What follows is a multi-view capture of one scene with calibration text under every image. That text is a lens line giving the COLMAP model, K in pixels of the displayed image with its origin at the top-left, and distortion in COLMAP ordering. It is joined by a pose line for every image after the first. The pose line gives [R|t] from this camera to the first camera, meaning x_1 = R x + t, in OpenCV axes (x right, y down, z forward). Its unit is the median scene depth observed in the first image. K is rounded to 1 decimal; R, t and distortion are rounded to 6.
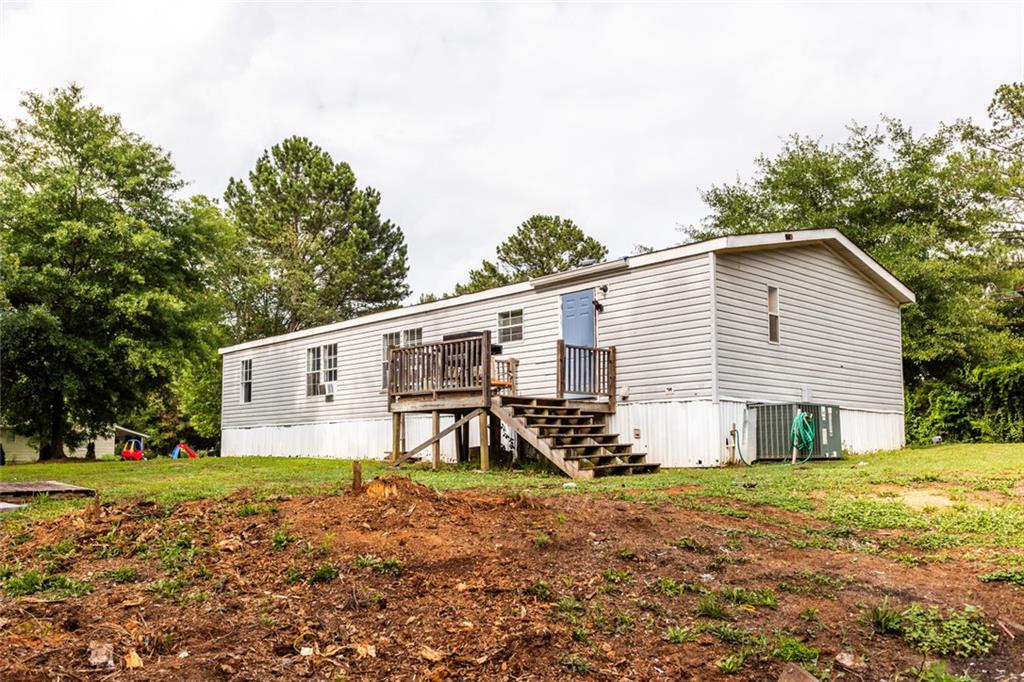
lens RADIAL K [[866.1, 0, 512.0], [0, 866.1, 341.0], [0, 0, 1]] dist [-0.000390, -0.000132]
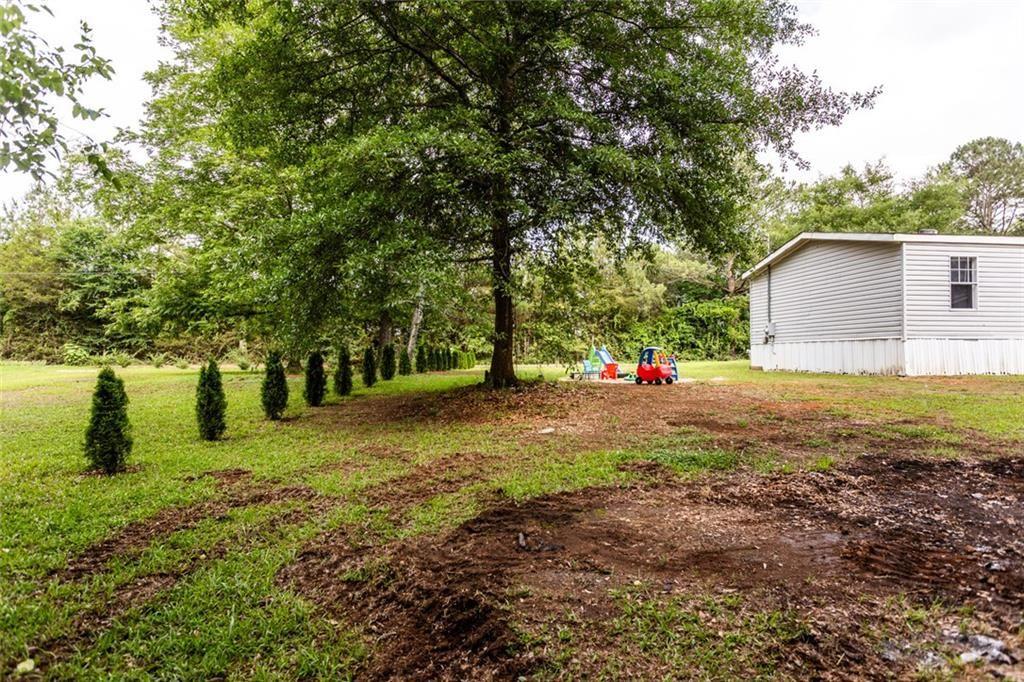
lens RADIAL K [[582.6, 0, 512.0], [0, 582.6, 341.0], [0, 0, 1]] dist [0.000410, 0.001999]
pose [[0.579571, 0.067051, 0.812159, -1.203589], [-0.103637, 0.994582, -0.008155, 0.181131], [-0.808305, -0.079444, 0.583379, 1.230209]]
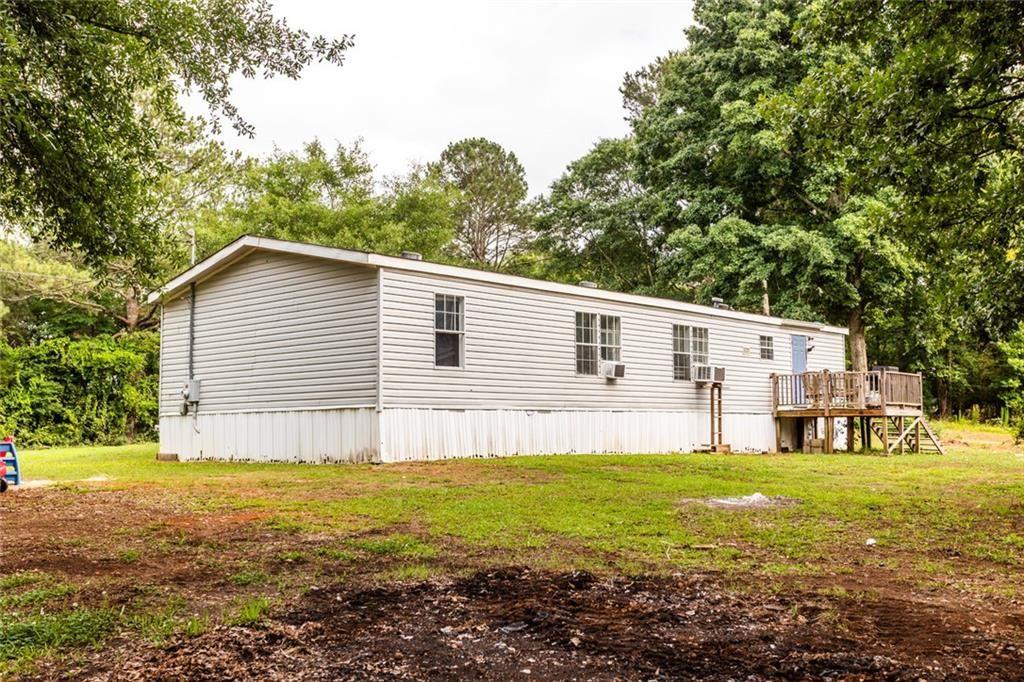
lens RADIAL K [[1022.7, 0, 512.0], [0, 1022.7, 341.0], [0, 0, 1]] dist [0.025632, -0.010485]
pose [[-0.093913, 0.135027, 0.986381, -1.203323], [-0.078340, 0.986686, -0.142527, 0.180325], [-0.992493, -0.090658, -0.082084, 1.224107]]
